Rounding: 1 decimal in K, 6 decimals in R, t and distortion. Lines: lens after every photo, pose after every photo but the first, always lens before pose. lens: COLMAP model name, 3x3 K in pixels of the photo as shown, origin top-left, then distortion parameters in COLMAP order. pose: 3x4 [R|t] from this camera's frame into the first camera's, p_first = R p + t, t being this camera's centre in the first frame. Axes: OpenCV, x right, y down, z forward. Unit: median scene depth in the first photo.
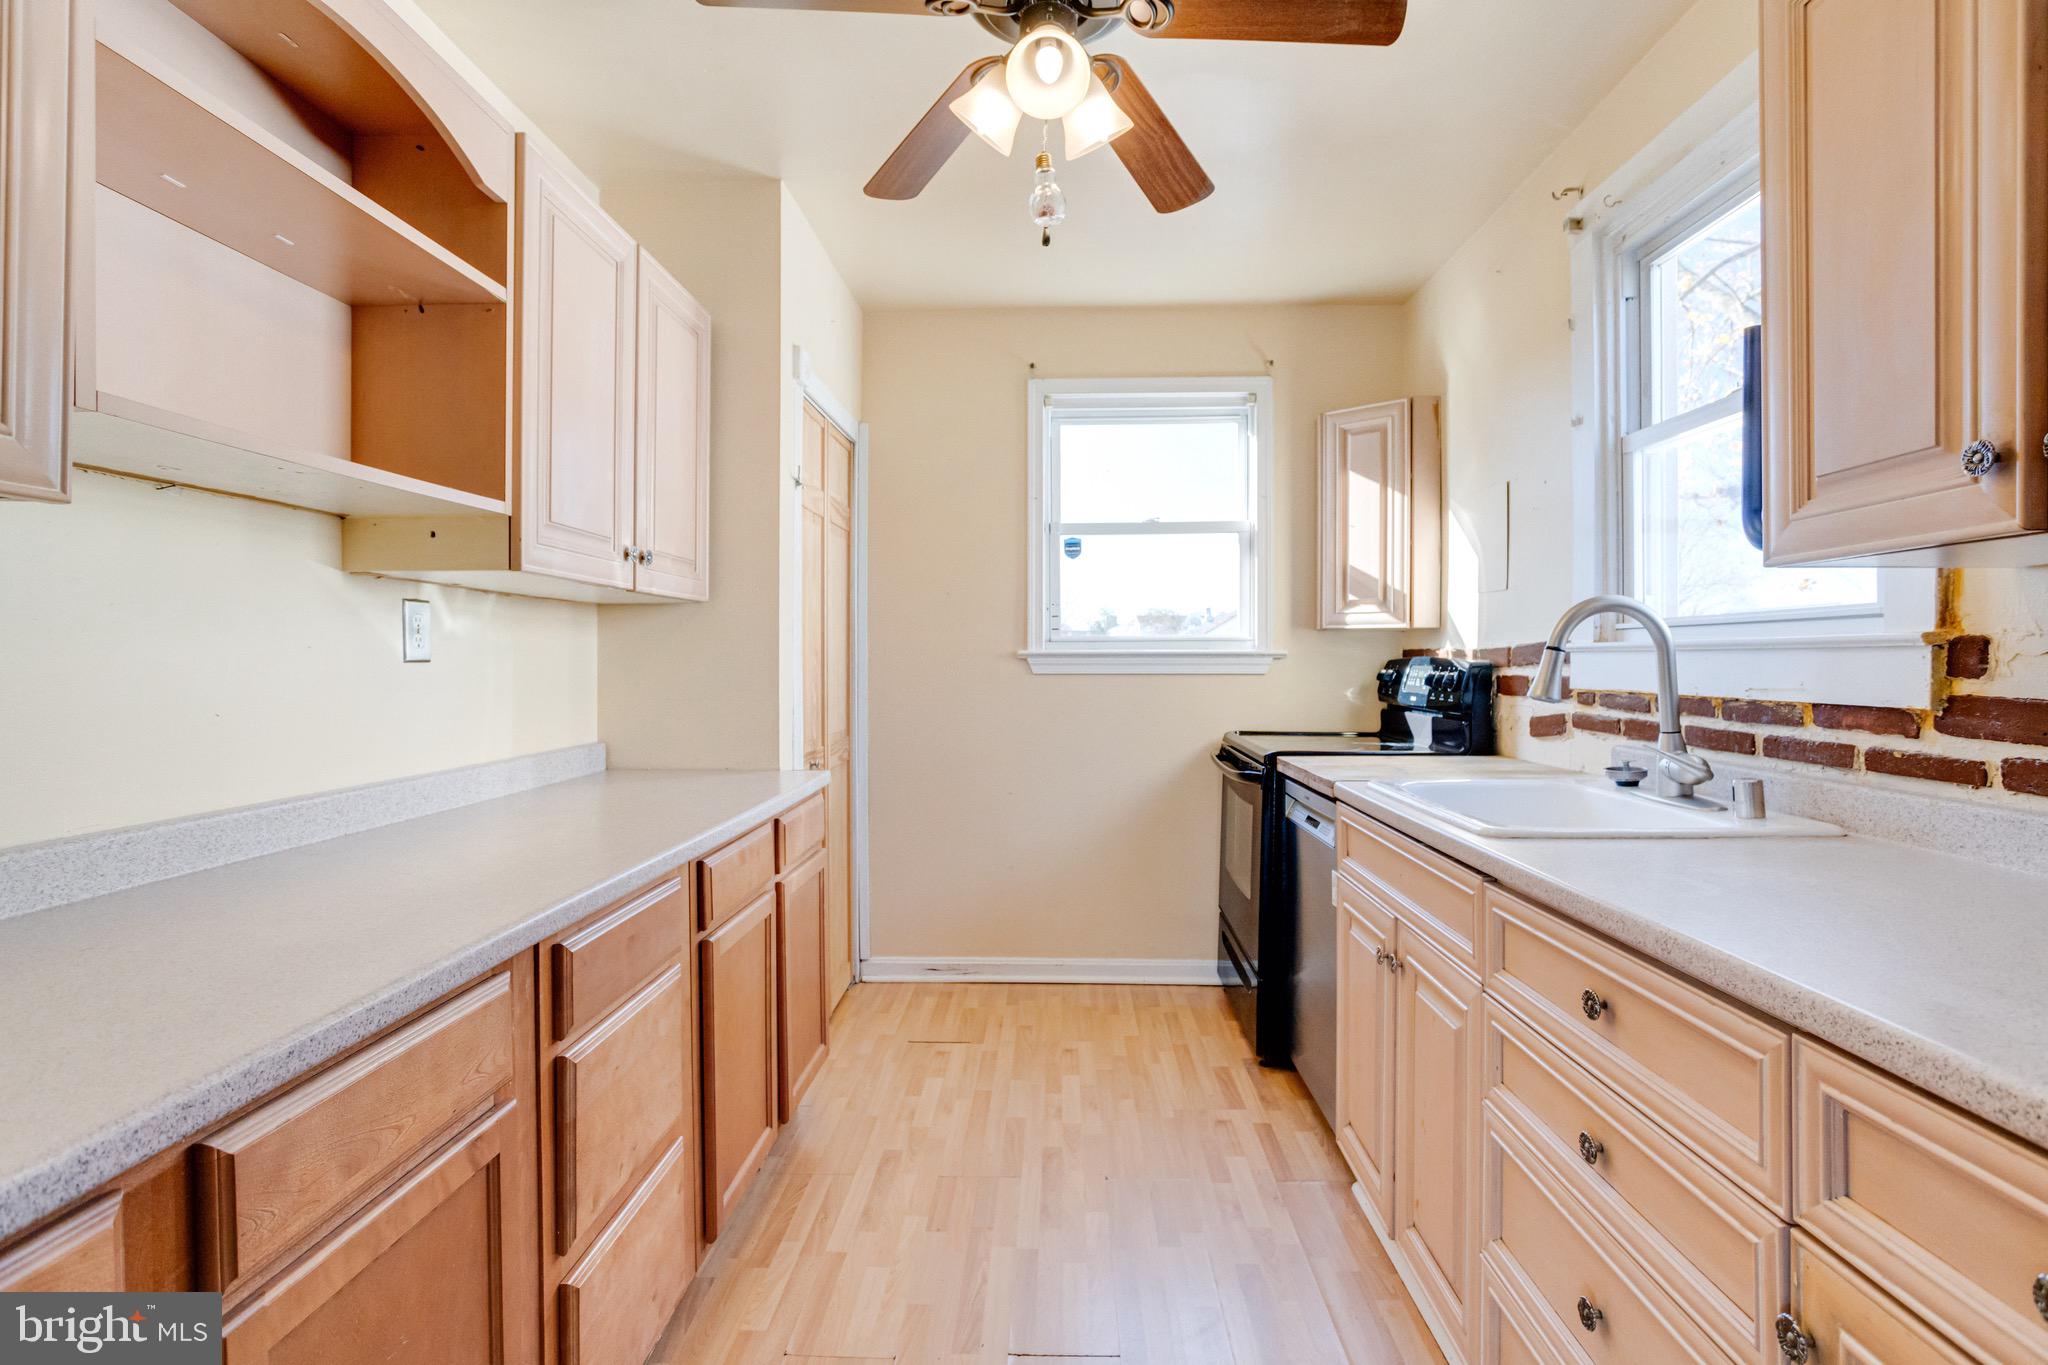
lens RADIAL K [[995.0, 0, 1022.2], [0, 995.0, 659.1], [0, 0, 1]] dist [-0.043363, 0.023483]
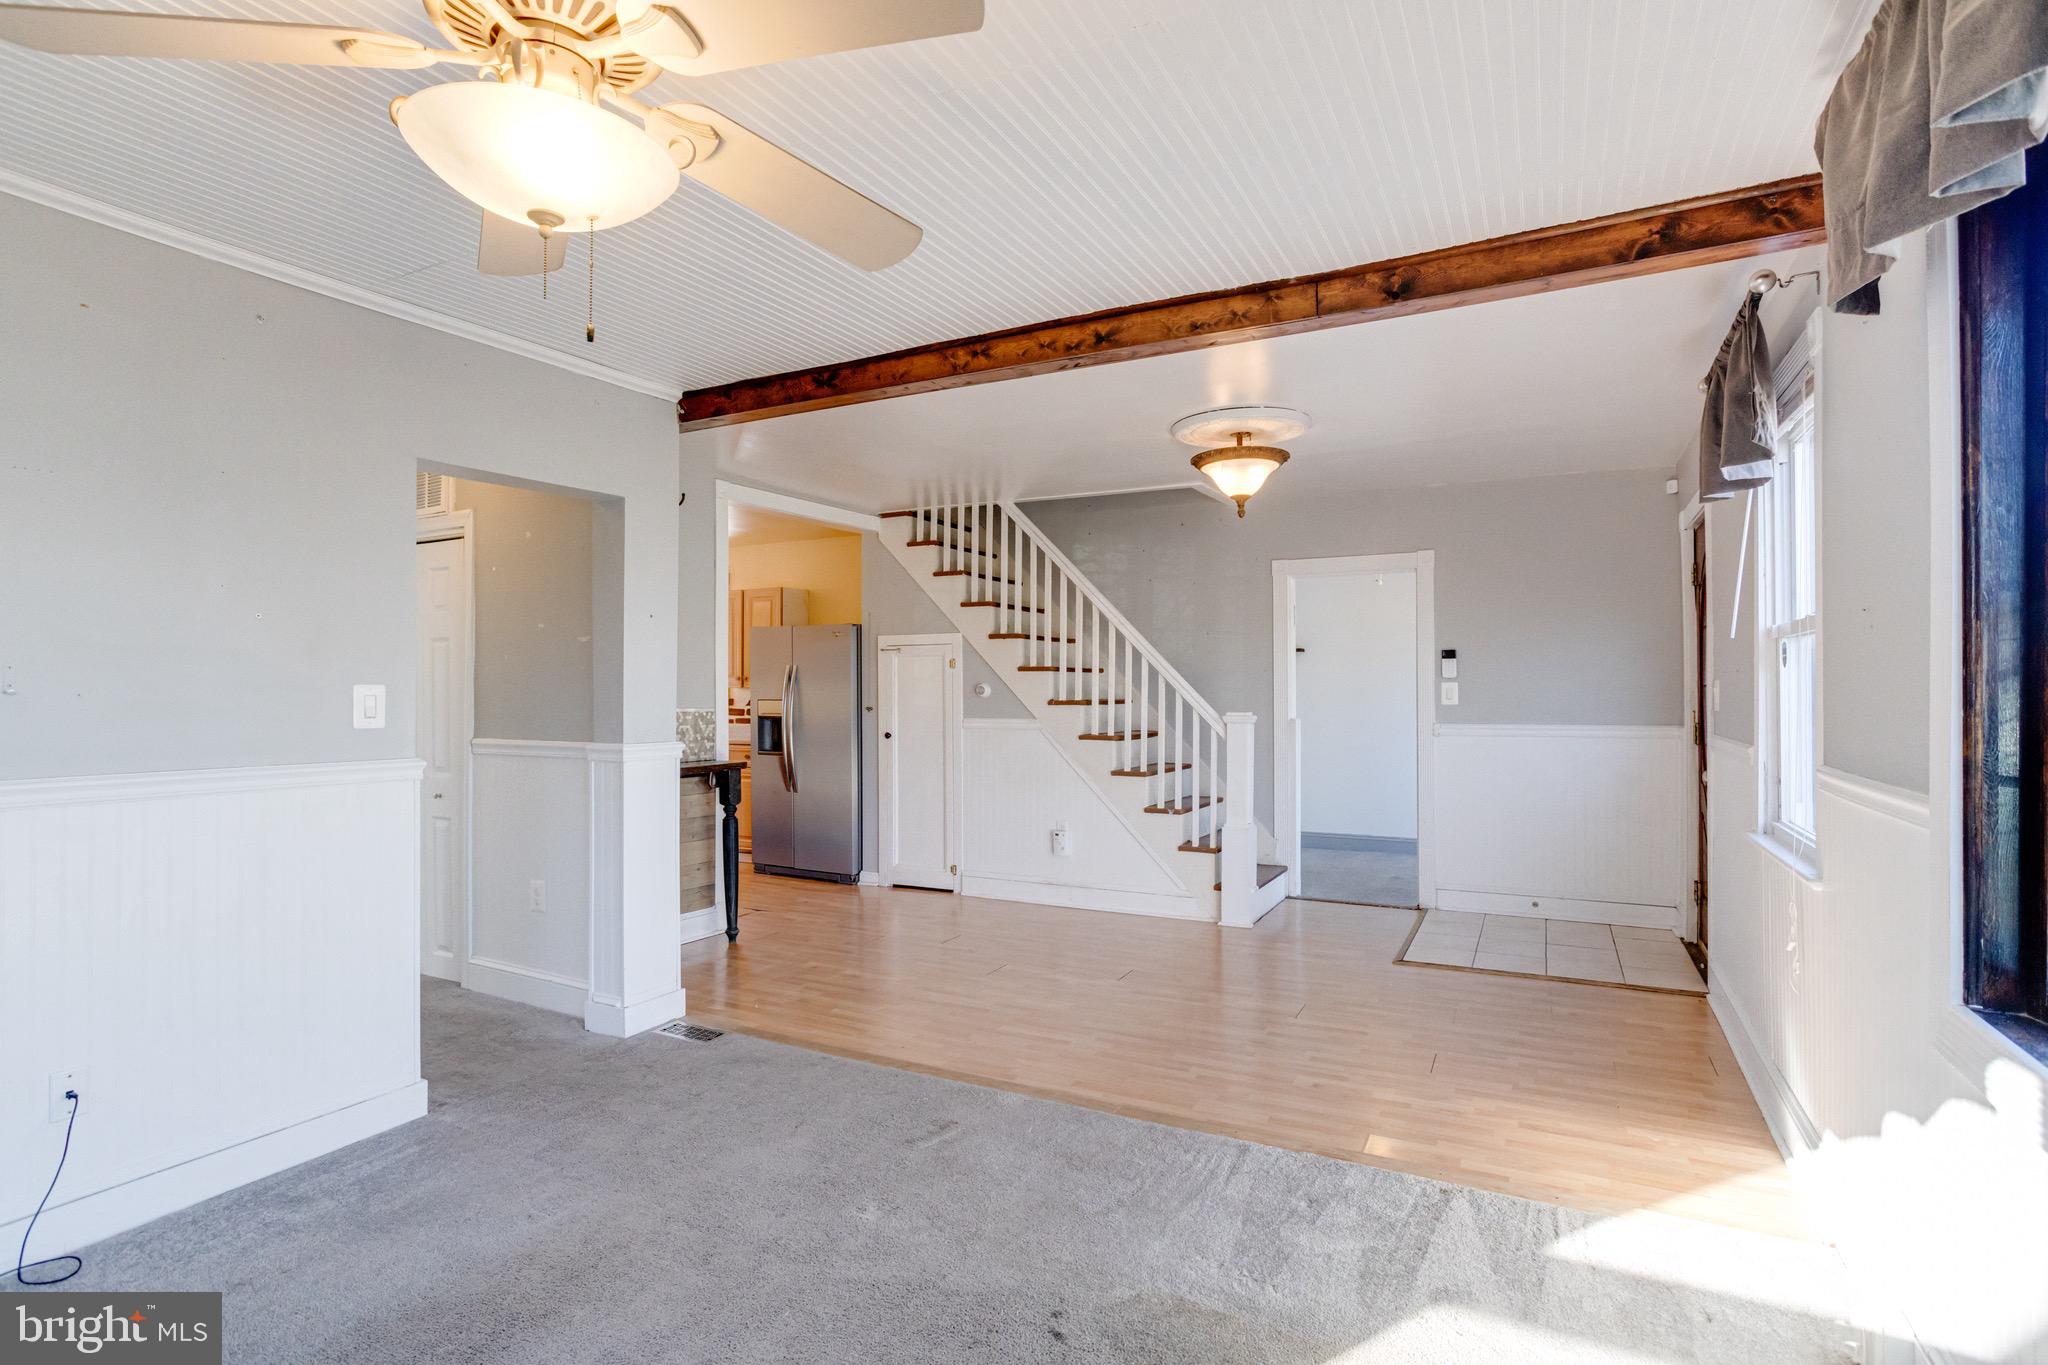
lens RADIAL K [[1001.1, 0, 1023.7], [0, 1001.1, 687.9], [0, 0, 1]] dist [-0.039849, 0.022164]
pose [[0.431404, 0.006759, 0.902134, -1.867179], [-0.002639, 0.999977, -0.006230, -0.027288], [-0.902155, 0.000307, 0.431412, -1.611979]]
